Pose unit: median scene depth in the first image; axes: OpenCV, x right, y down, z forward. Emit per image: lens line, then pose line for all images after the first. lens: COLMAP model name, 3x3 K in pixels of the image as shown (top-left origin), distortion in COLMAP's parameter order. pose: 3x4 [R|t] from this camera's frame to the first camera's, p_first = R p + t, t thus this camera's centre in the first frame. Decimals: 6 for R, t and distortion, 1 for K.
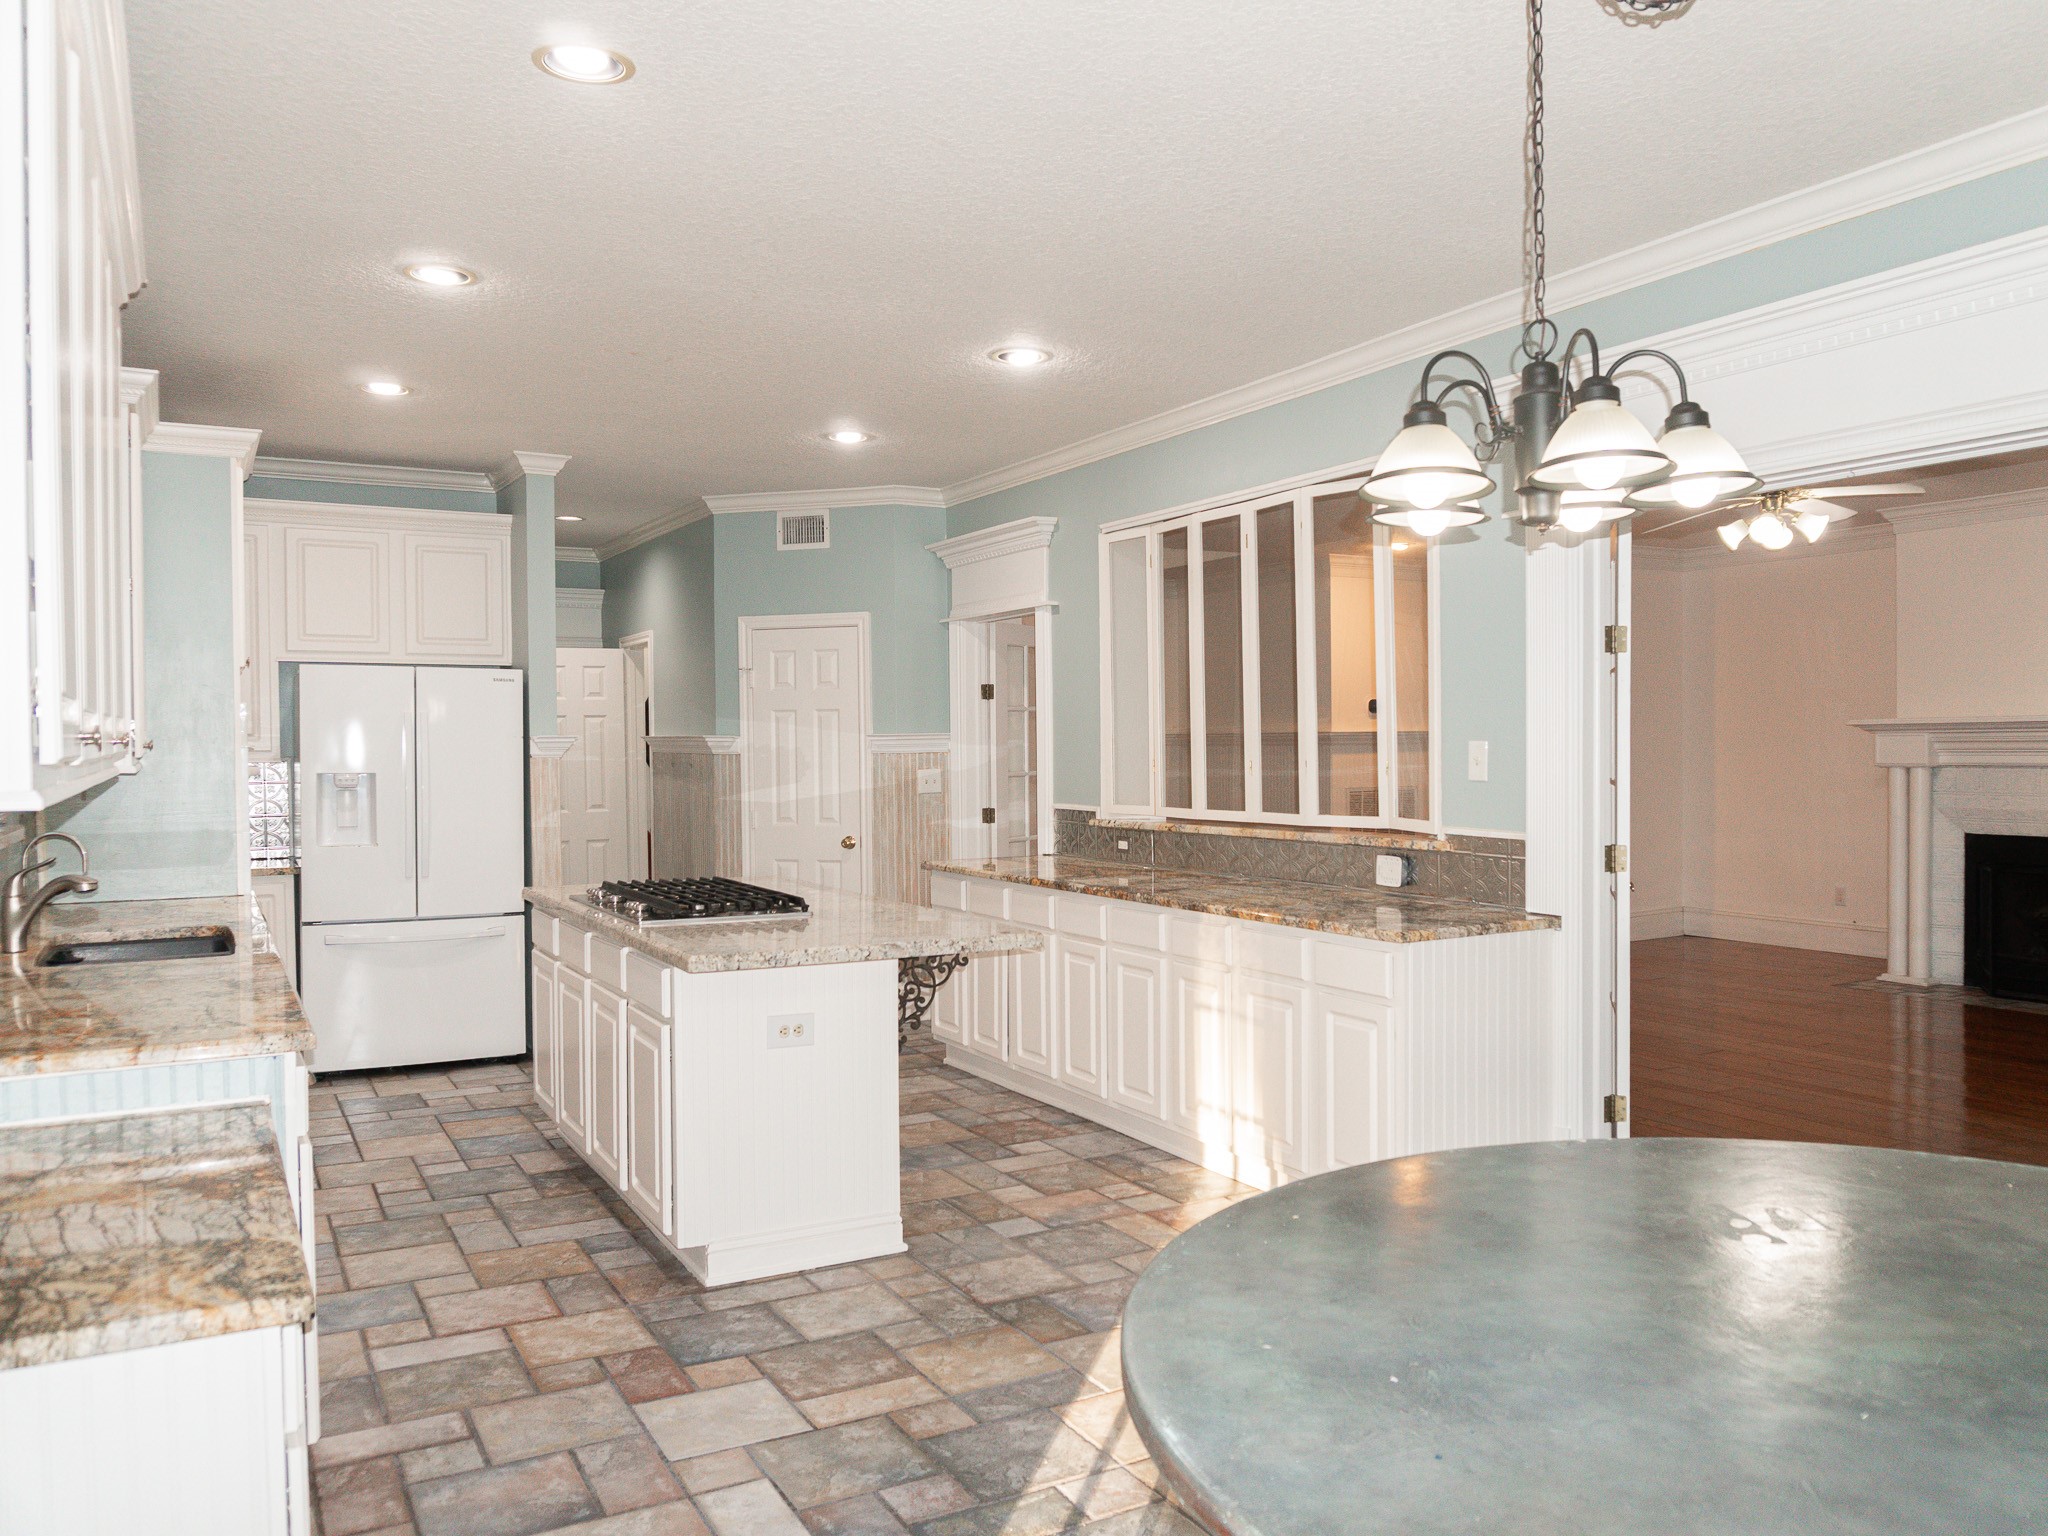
lens RADIAL K [[1550.2, 0, 1024.0], [0, 1550.2, 768.0], [0, 0, 1]] dist [-0.057301, 0.006606]
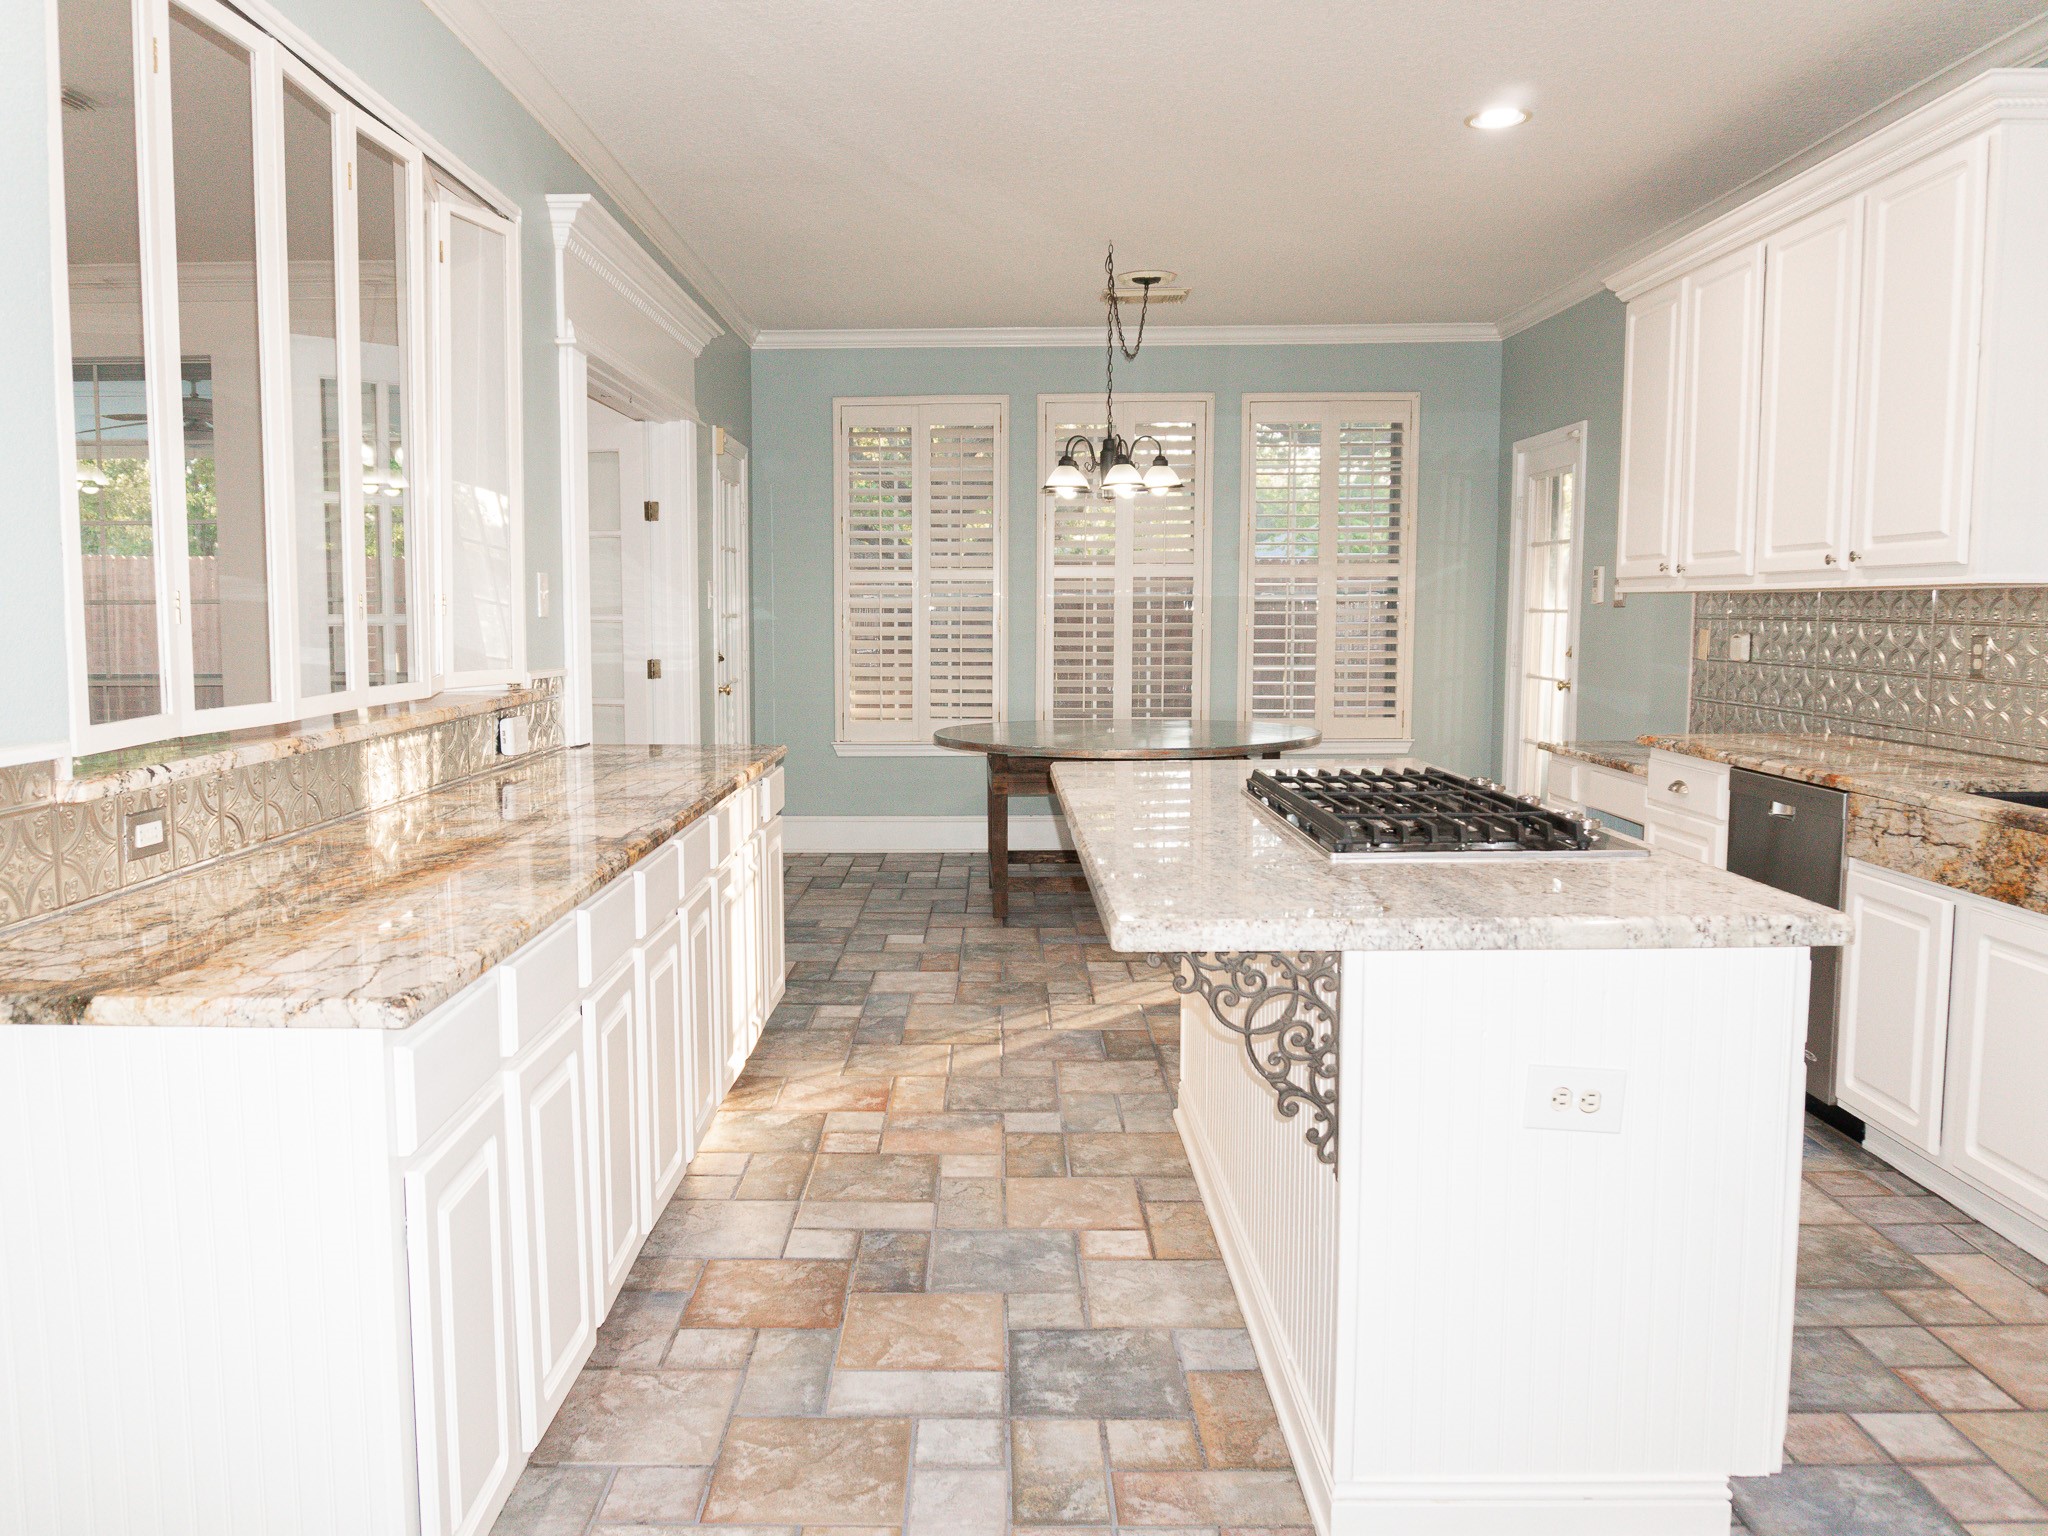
lens RADIAL K [[1550.2, 0, 1024.0], [0, 1550.2, 768.0], [0, 0, 1]] dist [-0.057301, 0.006606]
pose [[-0.889183, -0.034811, 0.456225, -0.371723], [0.019612, 0.993286, 0.114013, -0.000601], [-0.457131, 0.110326, -0.882530, 1.664498]]
